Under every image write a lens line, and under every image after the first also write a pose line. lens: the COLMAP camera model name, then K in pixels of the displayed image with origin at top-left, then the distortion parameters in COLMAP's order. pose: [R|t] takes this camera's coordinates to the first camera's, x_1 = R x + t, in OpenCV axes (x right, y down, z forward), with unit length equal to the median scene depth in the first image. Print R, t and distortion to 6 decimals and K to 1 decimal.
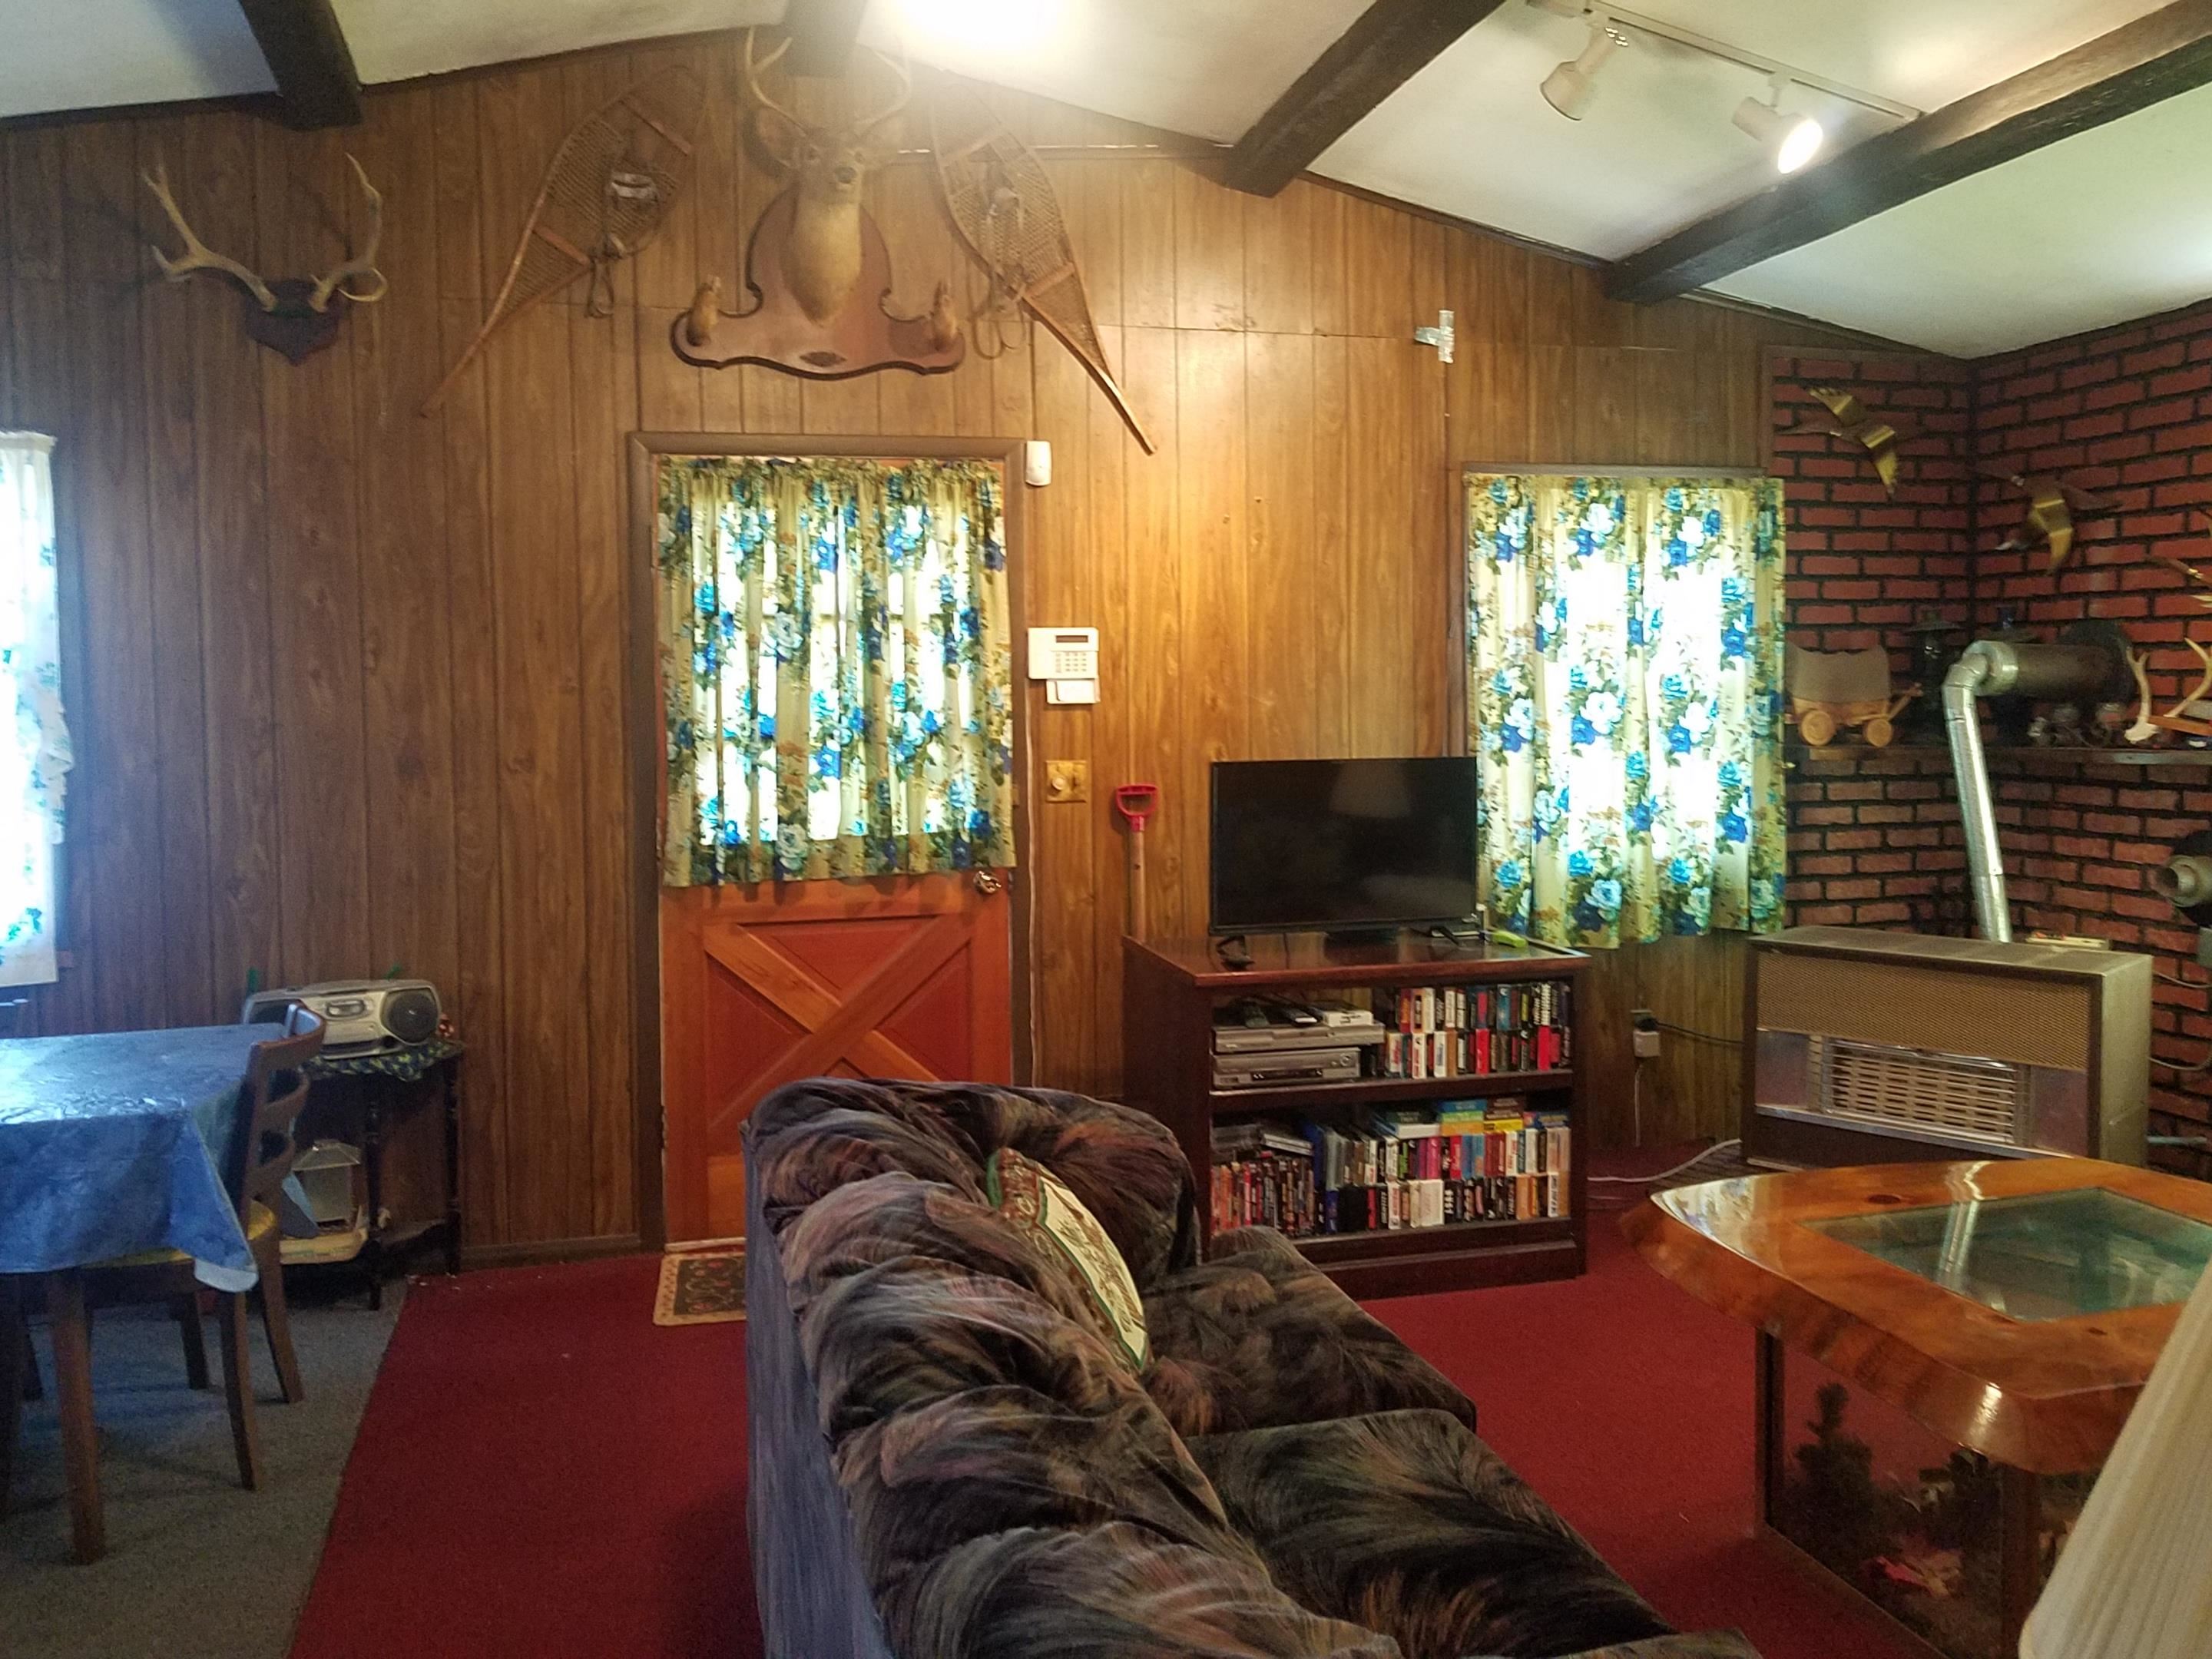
lens RADIAL K [[1754.6, 0, 1106.0], [0, 1754.6, 829.5], [0, 0, 1]] dist [0.005563, 0.028126]
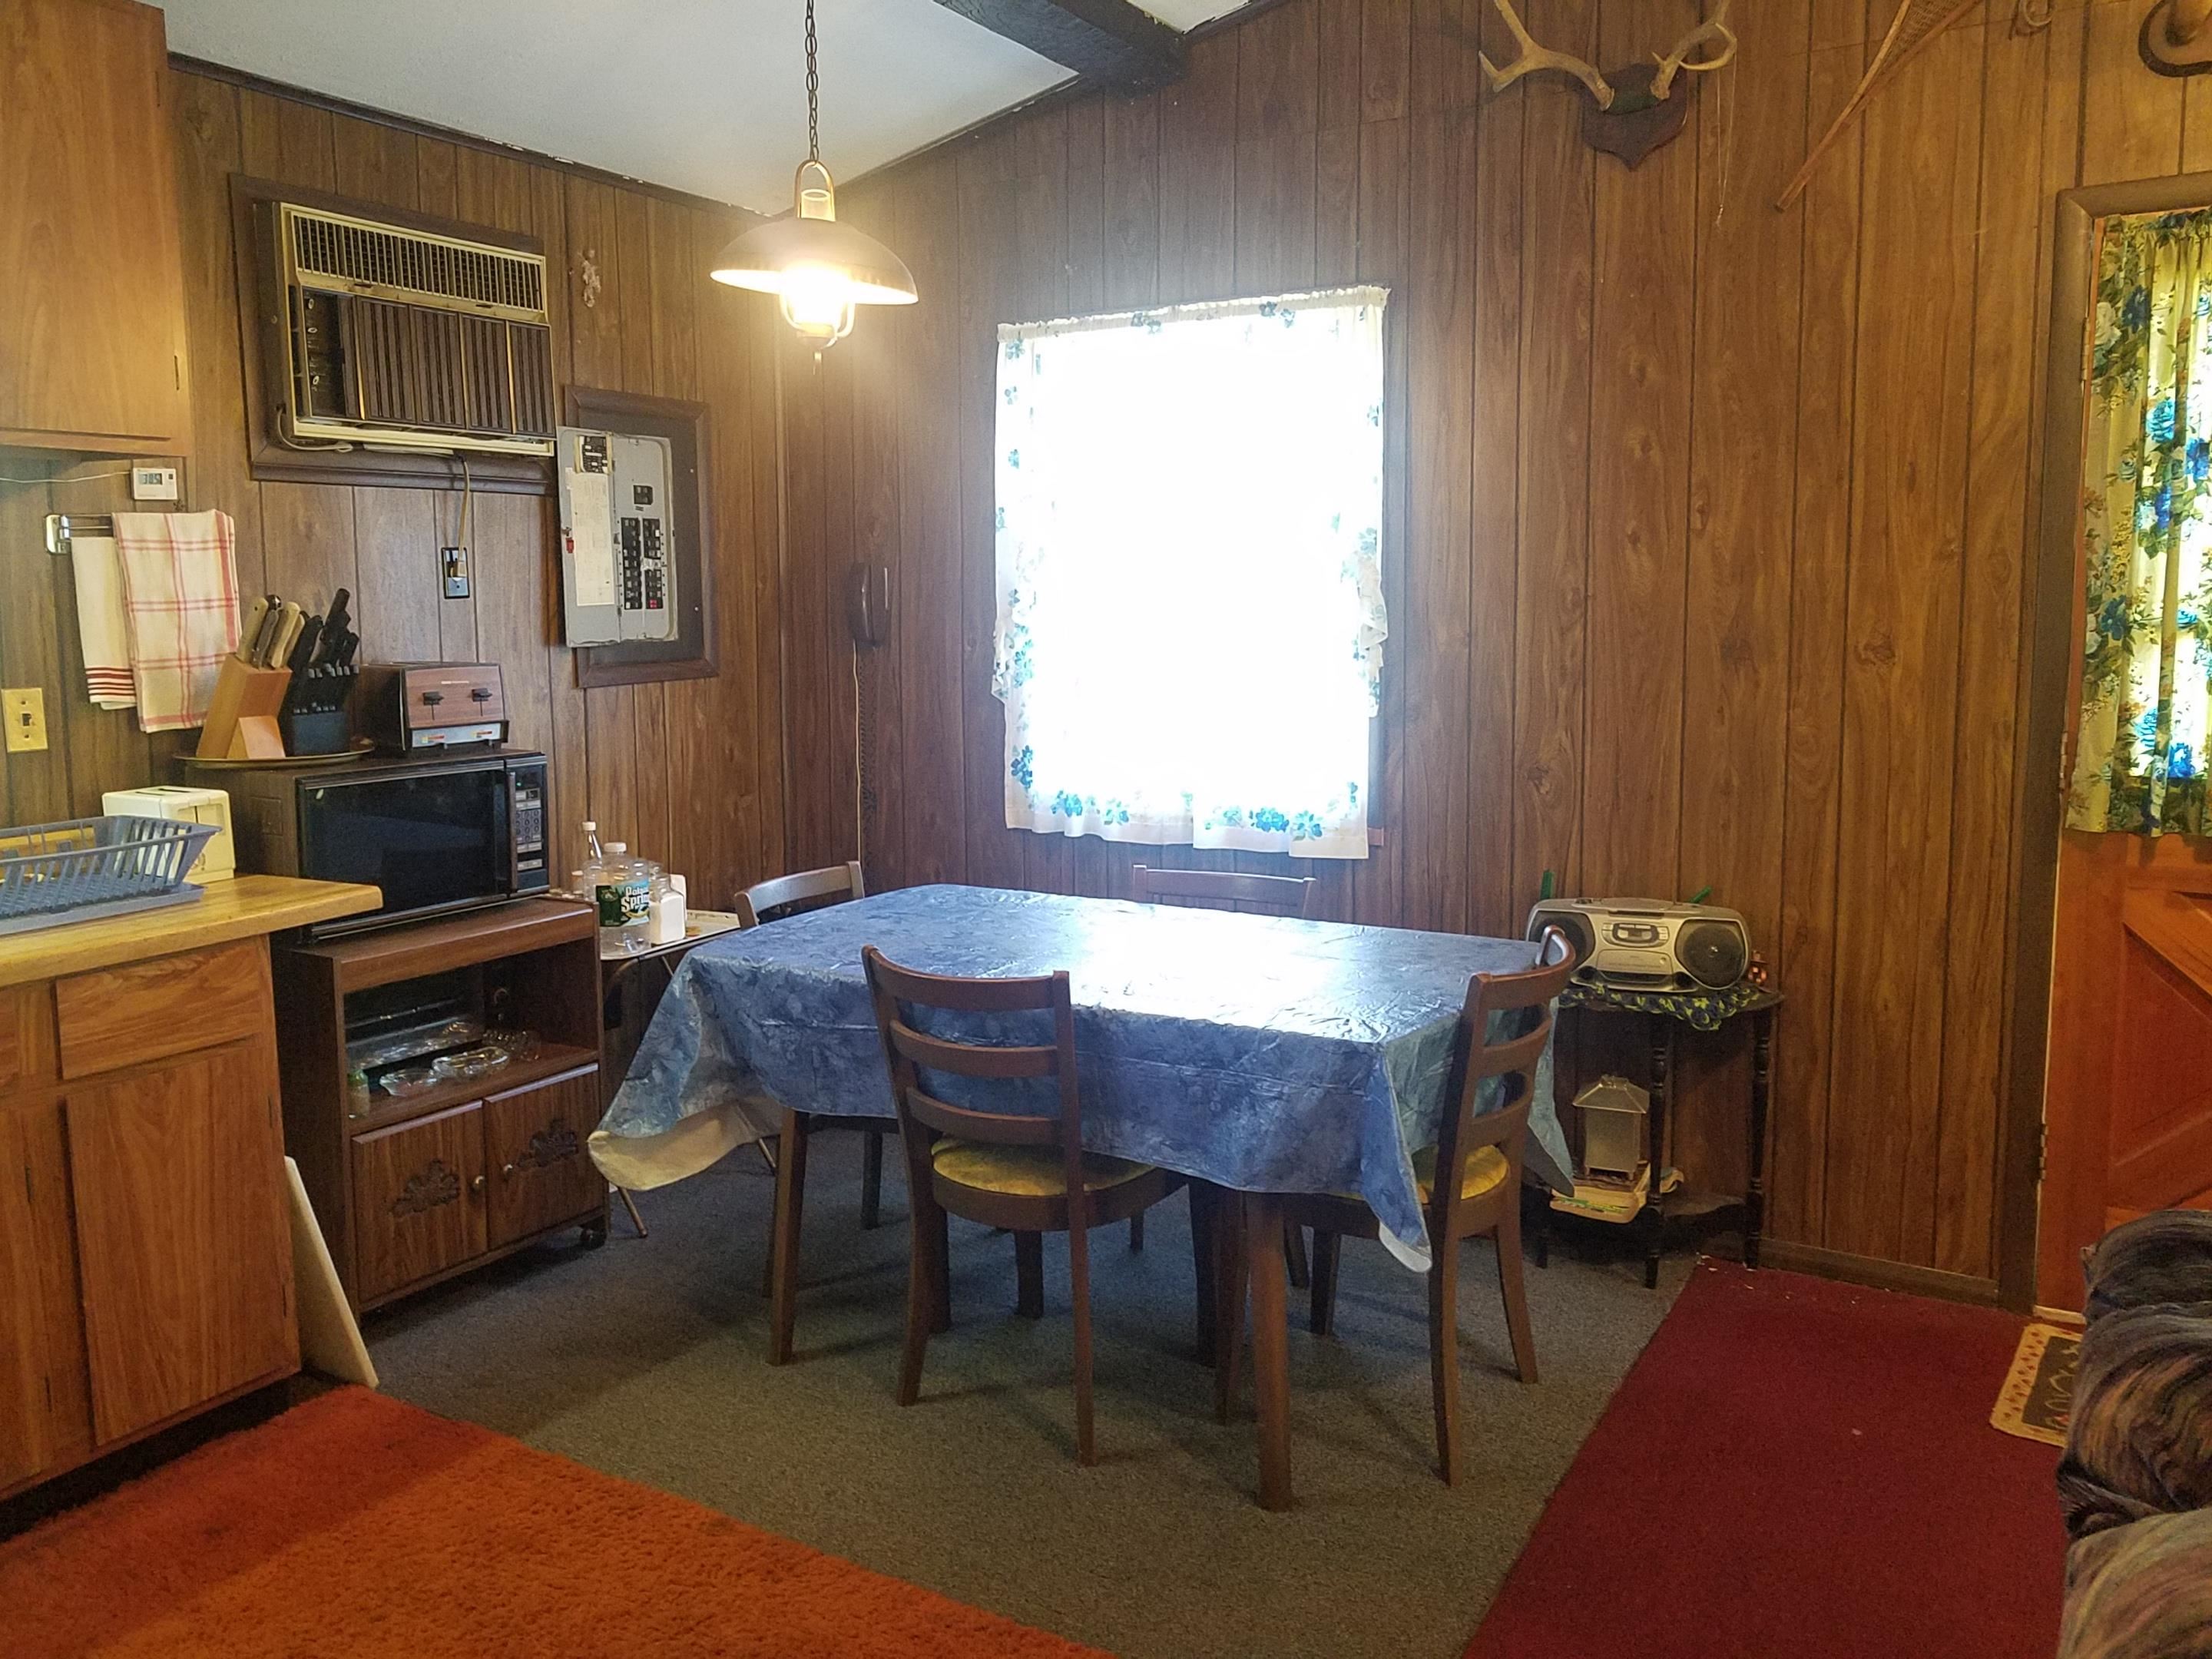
lens RADIAL K [[1728.1, 0, 1103.1], [0, 1728.1, 757.3], [0, 0, 1]] dist [-0.001918, 0.011139]
pose [[0.688187, 0.080657, -0.721036, -0.014621], [-0.058830, 0.996733, 0.055347, -0.013492], [0.723144, 0.004329, 0.690684, 0.233076]]
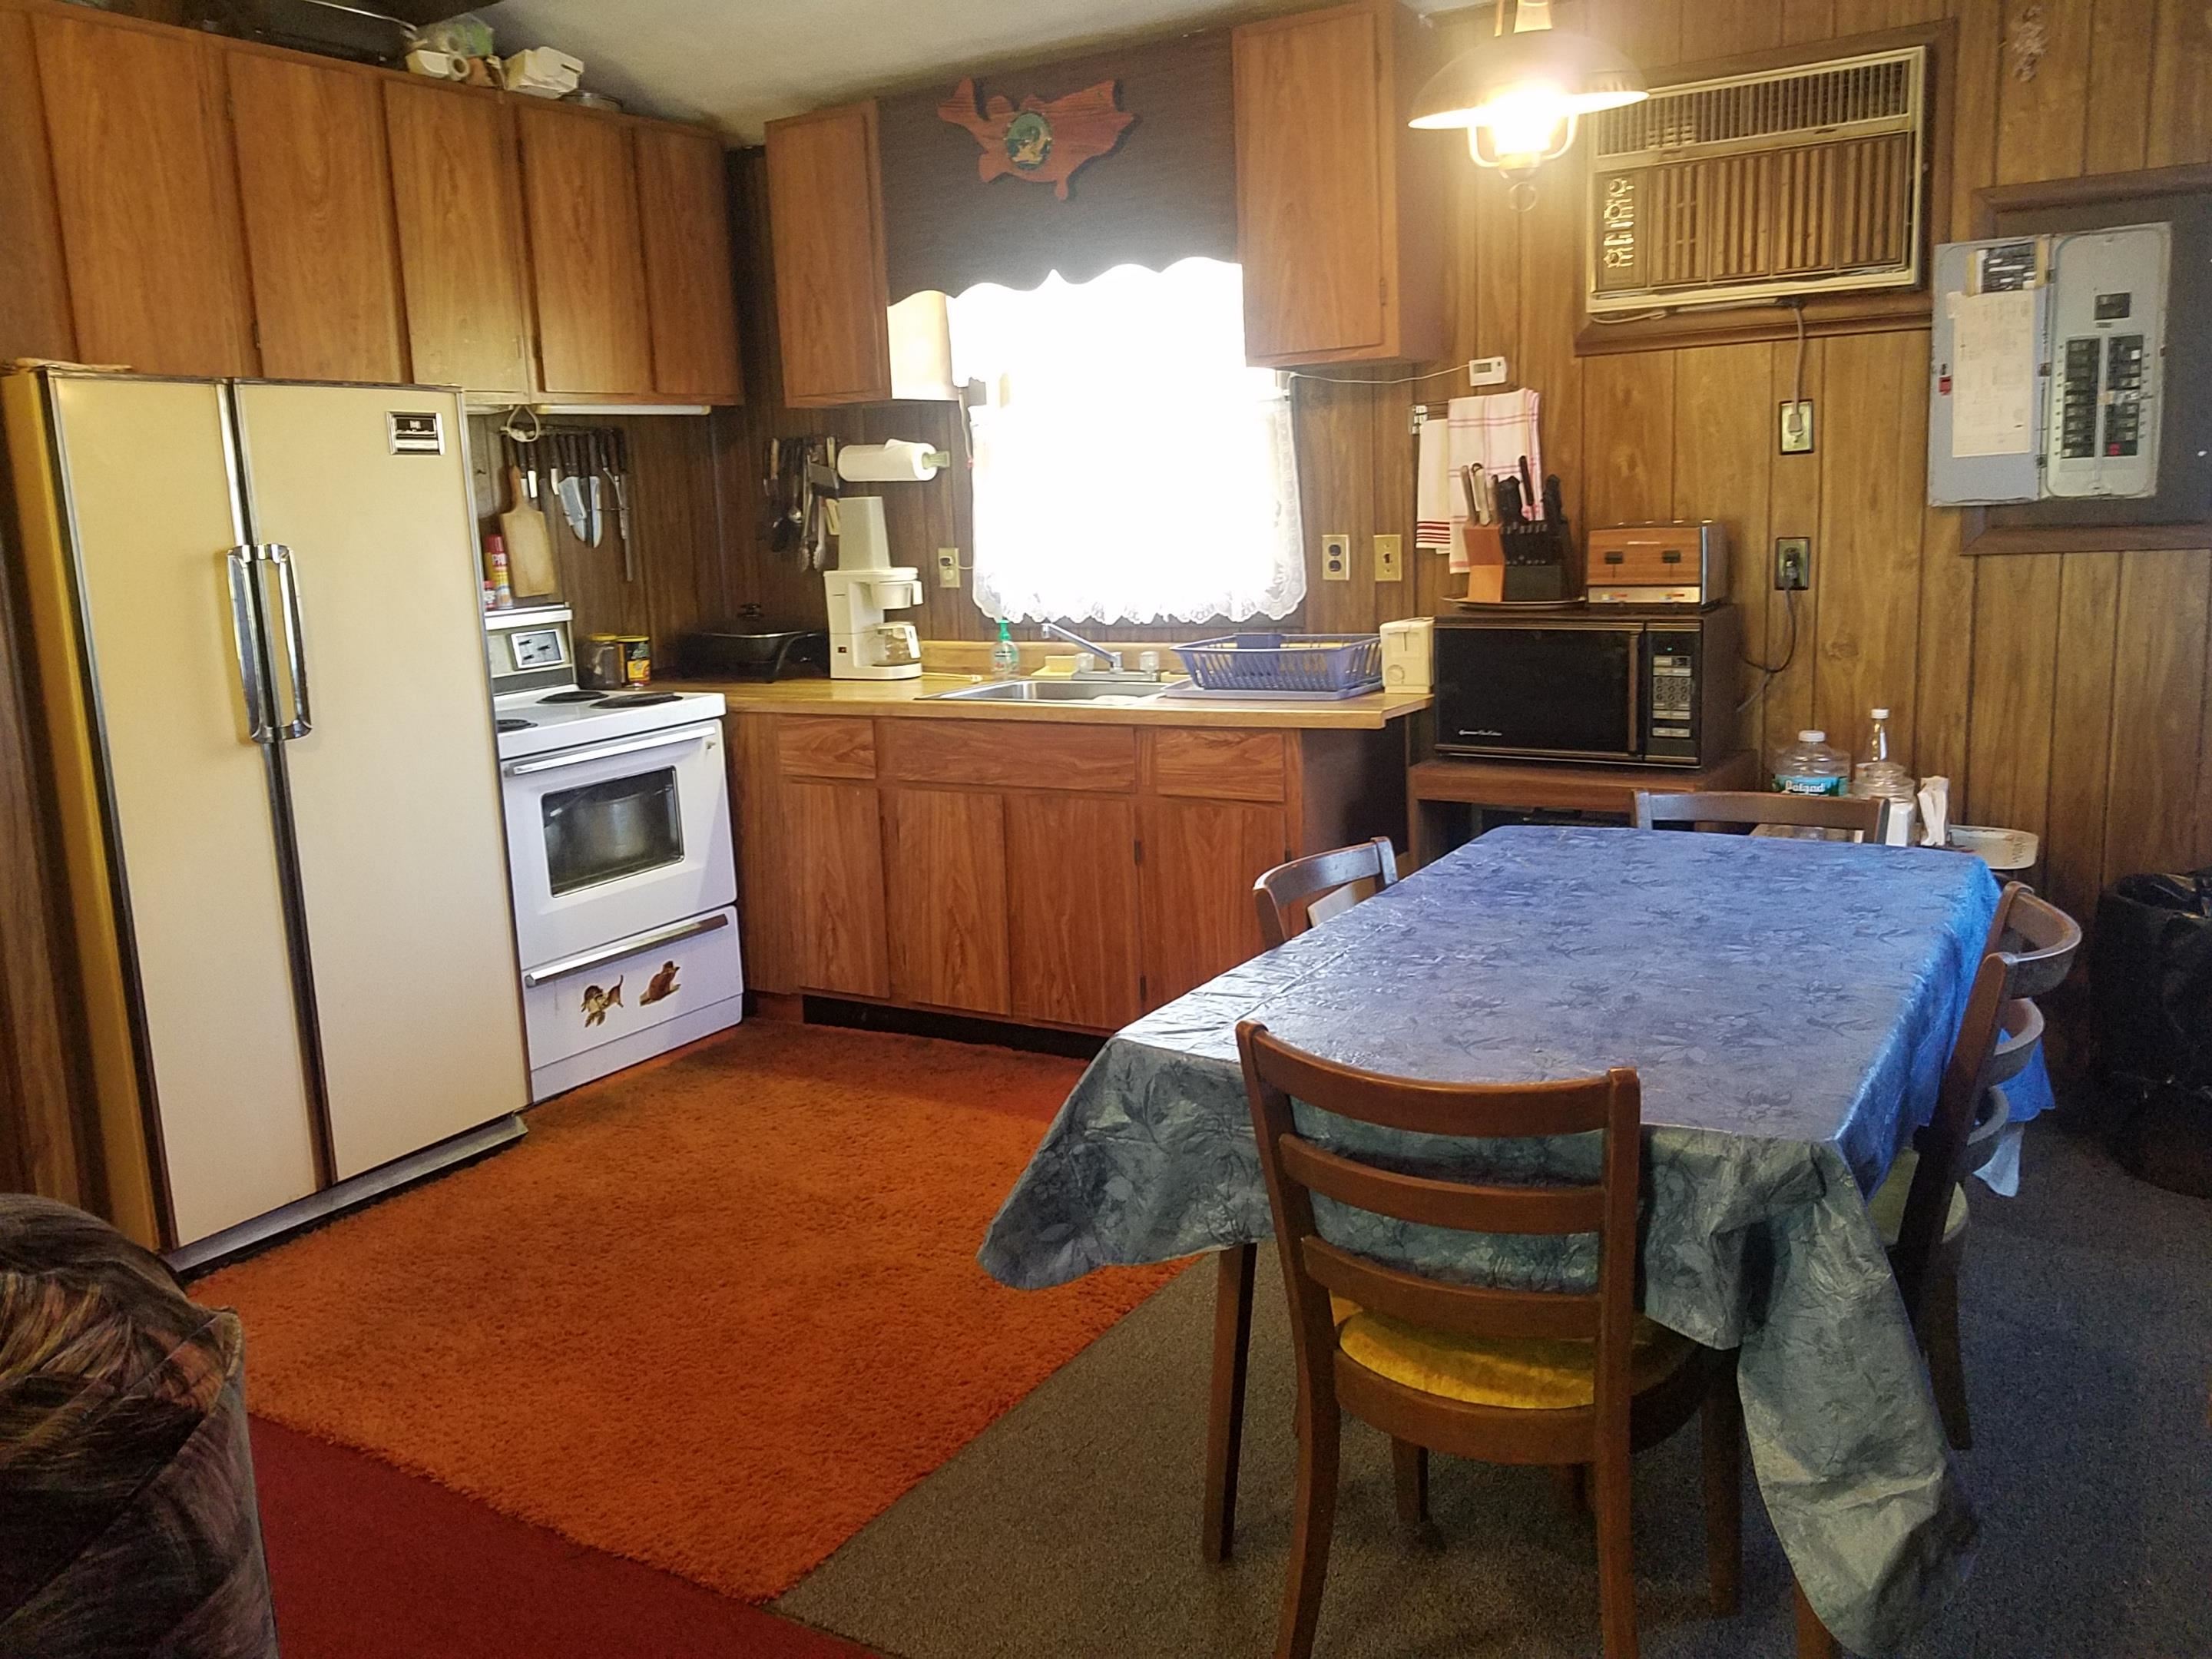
lens RADIAL K [[1728.1, 0, 1103.1], [0, 1728.1, 757.3], [0, 0, 1]] dist [-0.001918, 0.011139]
pose [[-0.747871, 0.146466, -0.647485, -0.085514], [0.002321, 0.975928, 0.218082, -0.084168], [0.663840, 0.161595, -0.730208, 1.283393]]
